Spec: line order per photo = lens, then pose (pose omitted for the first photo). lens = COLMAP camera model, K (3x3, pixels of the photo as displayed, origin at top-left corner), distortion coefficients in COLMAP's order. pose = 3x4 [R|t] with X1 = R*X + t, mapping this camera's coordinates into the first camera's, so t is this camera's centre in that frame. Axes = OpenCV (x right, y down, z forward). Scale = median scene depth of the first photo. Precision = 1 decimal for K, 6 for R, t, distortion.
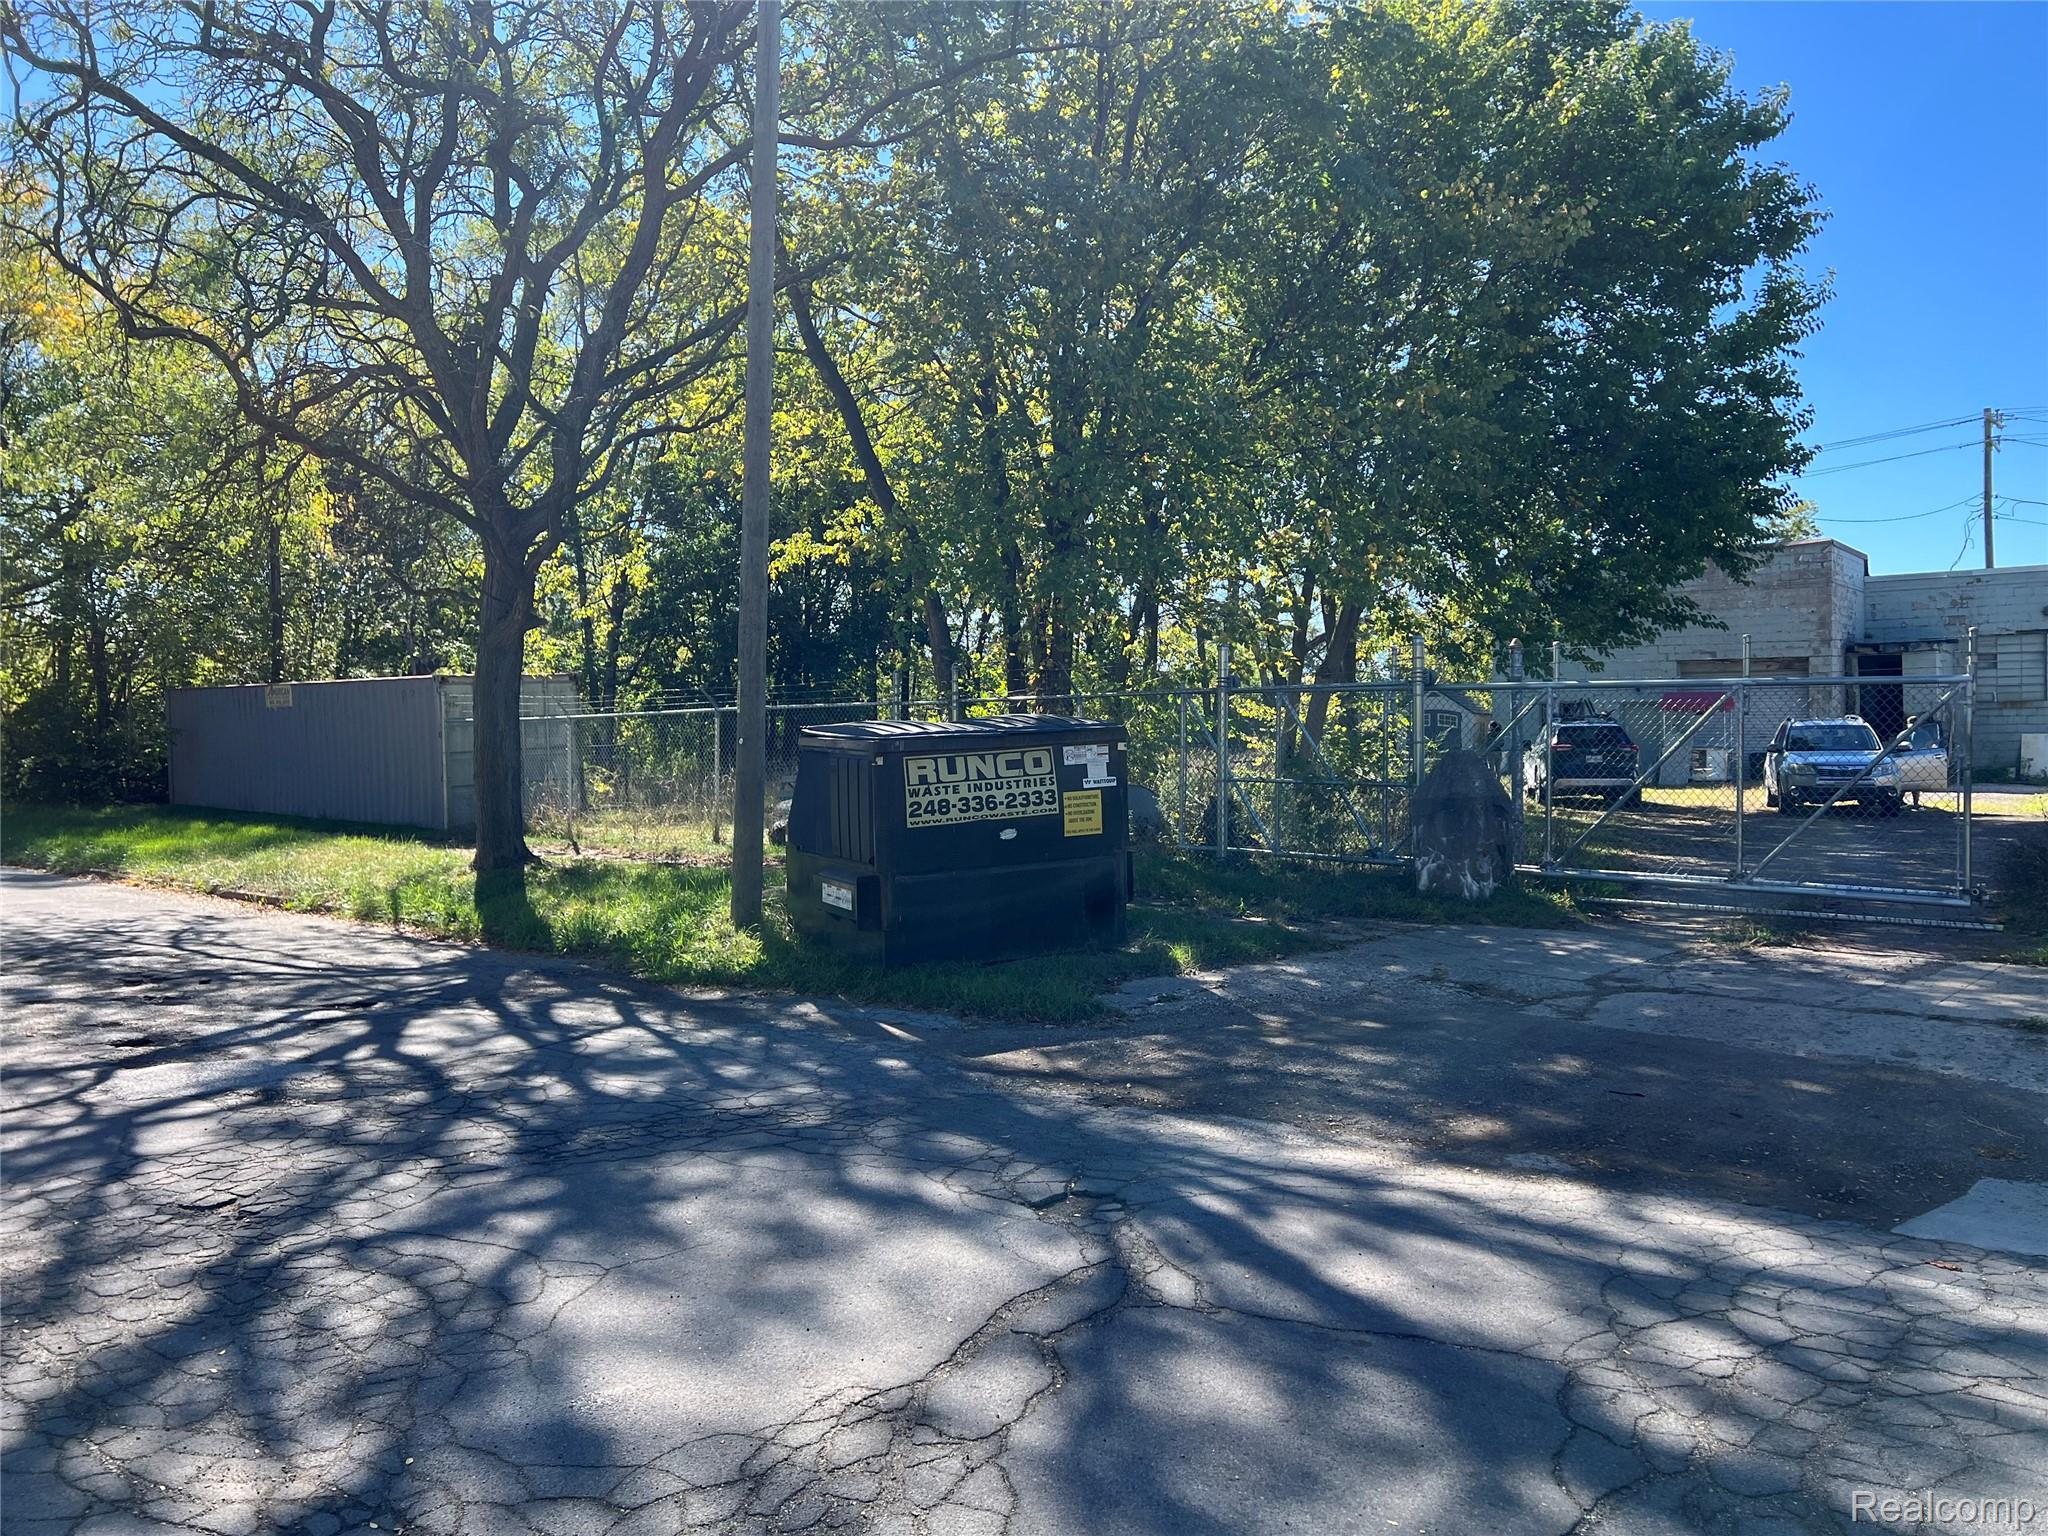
lens RADIAL K [[1539.1, 0, 1020.9], [0, 1539.1, 737.5], [0, 0, 1]] dist [0.066374, -0.084576]
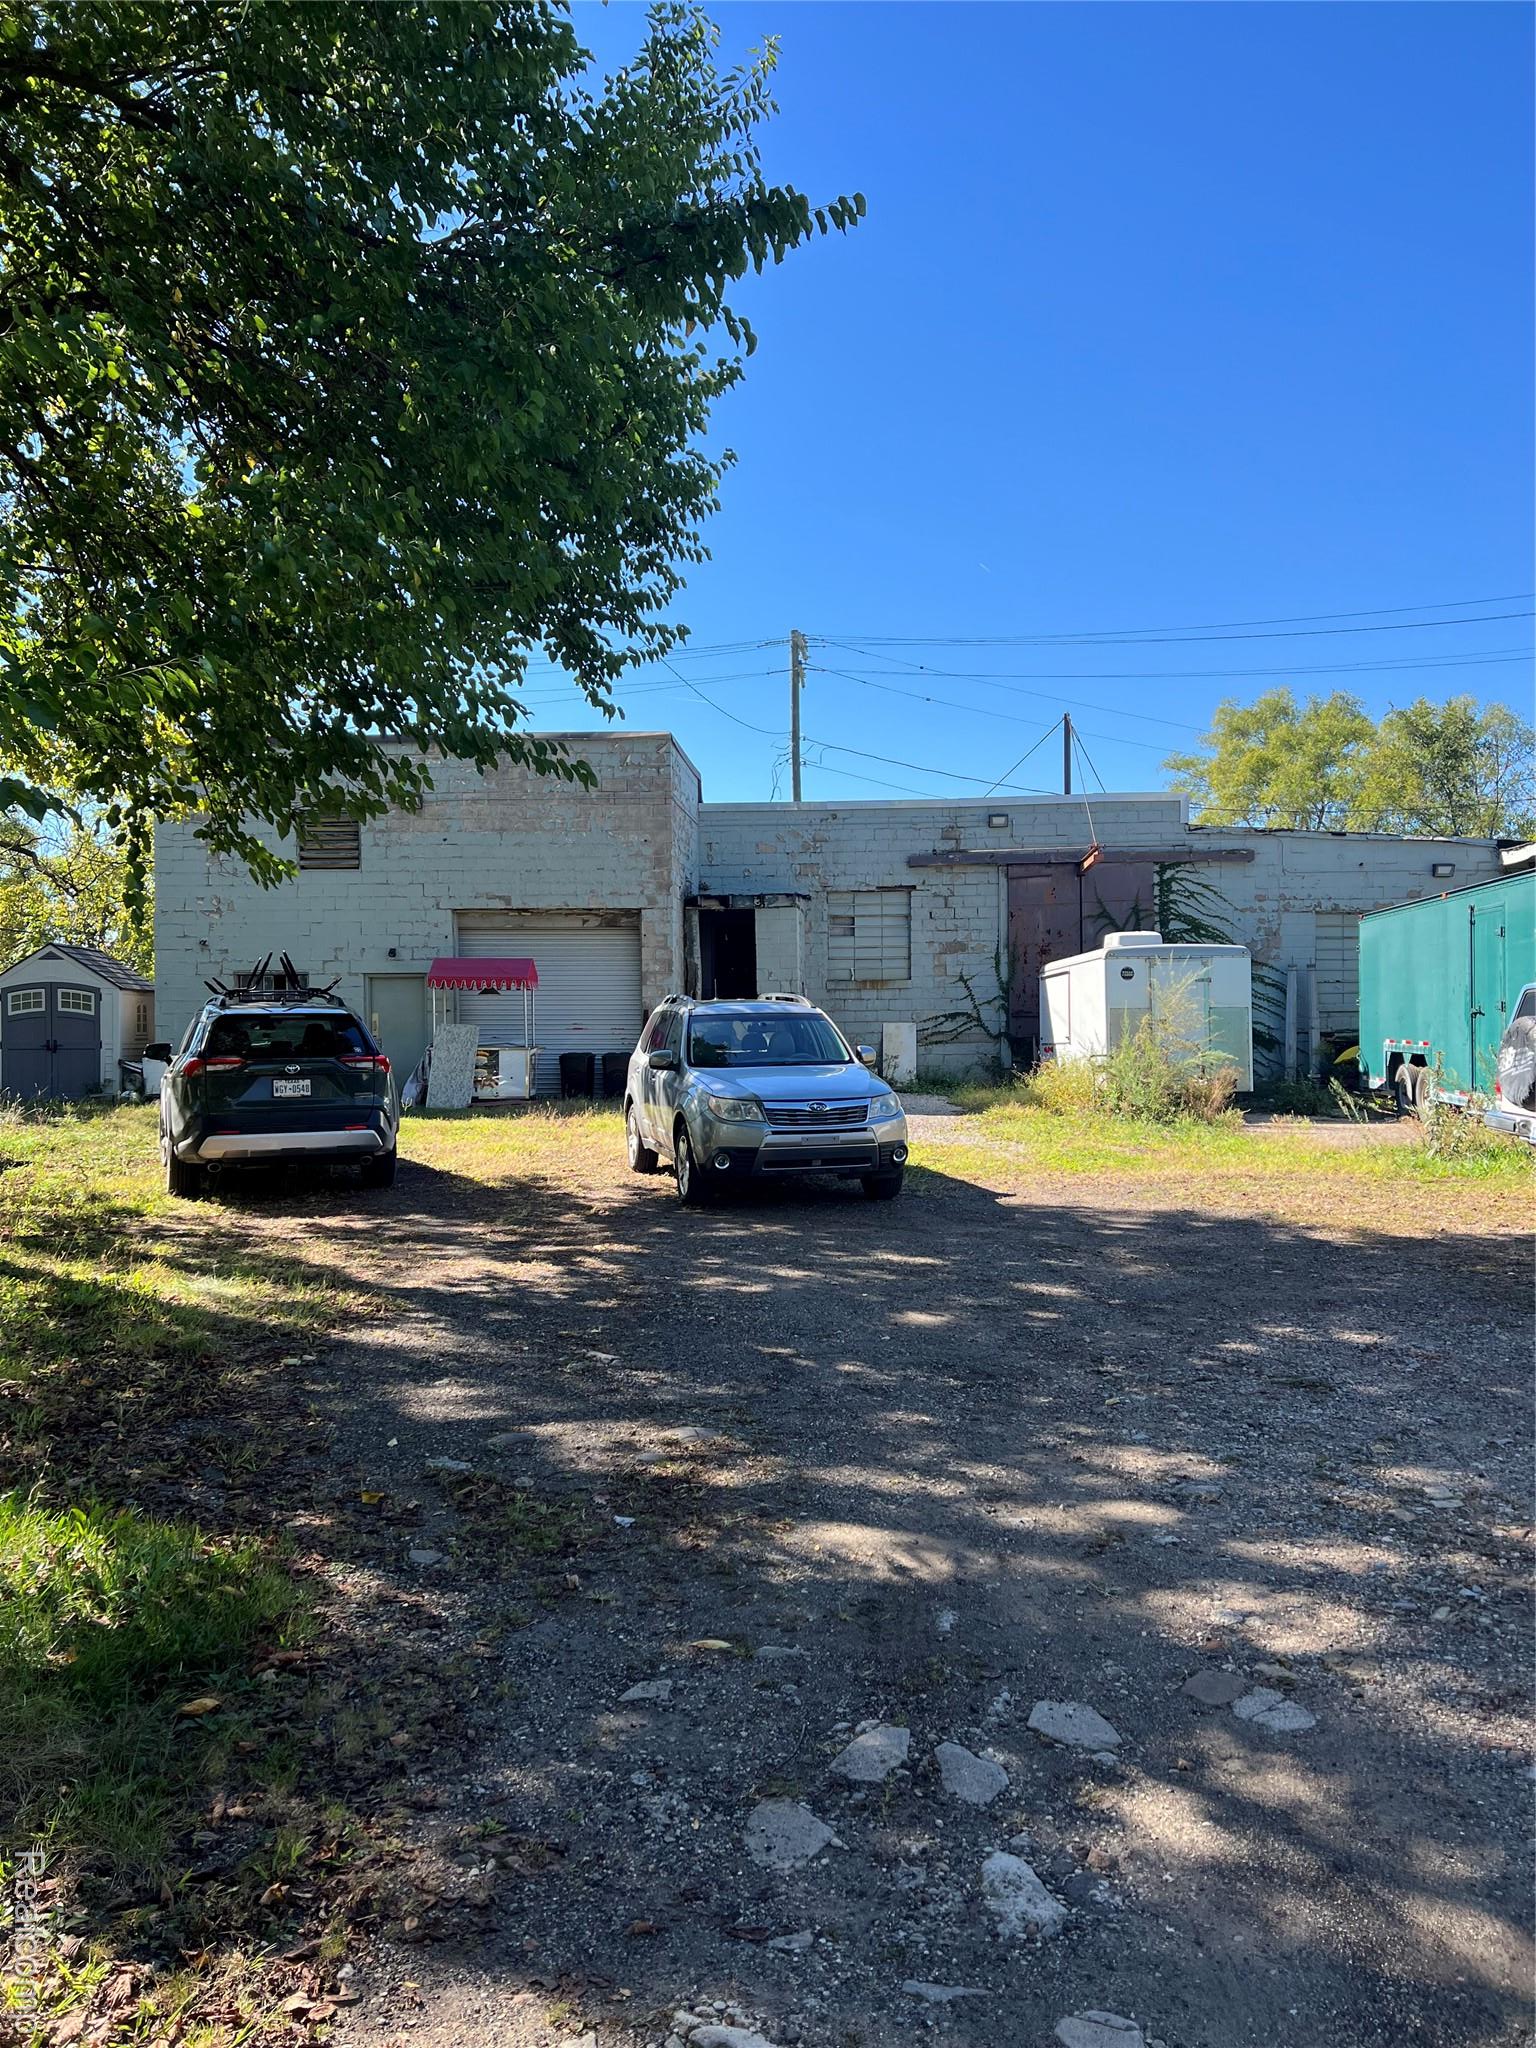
lens RADIAL K [[1539.1, 0, 857.9], [0, 1539.1, 1067.2], [0, 0, 1]] dist [0.066374, -0.084576]
pose [[0.787811, -0.022947, 0.615490, 0.170480], [0.004889, 0.999507, 0.031007, -0.003927], [-0.615898, -0.021419, 0.787535, 0.418658]]
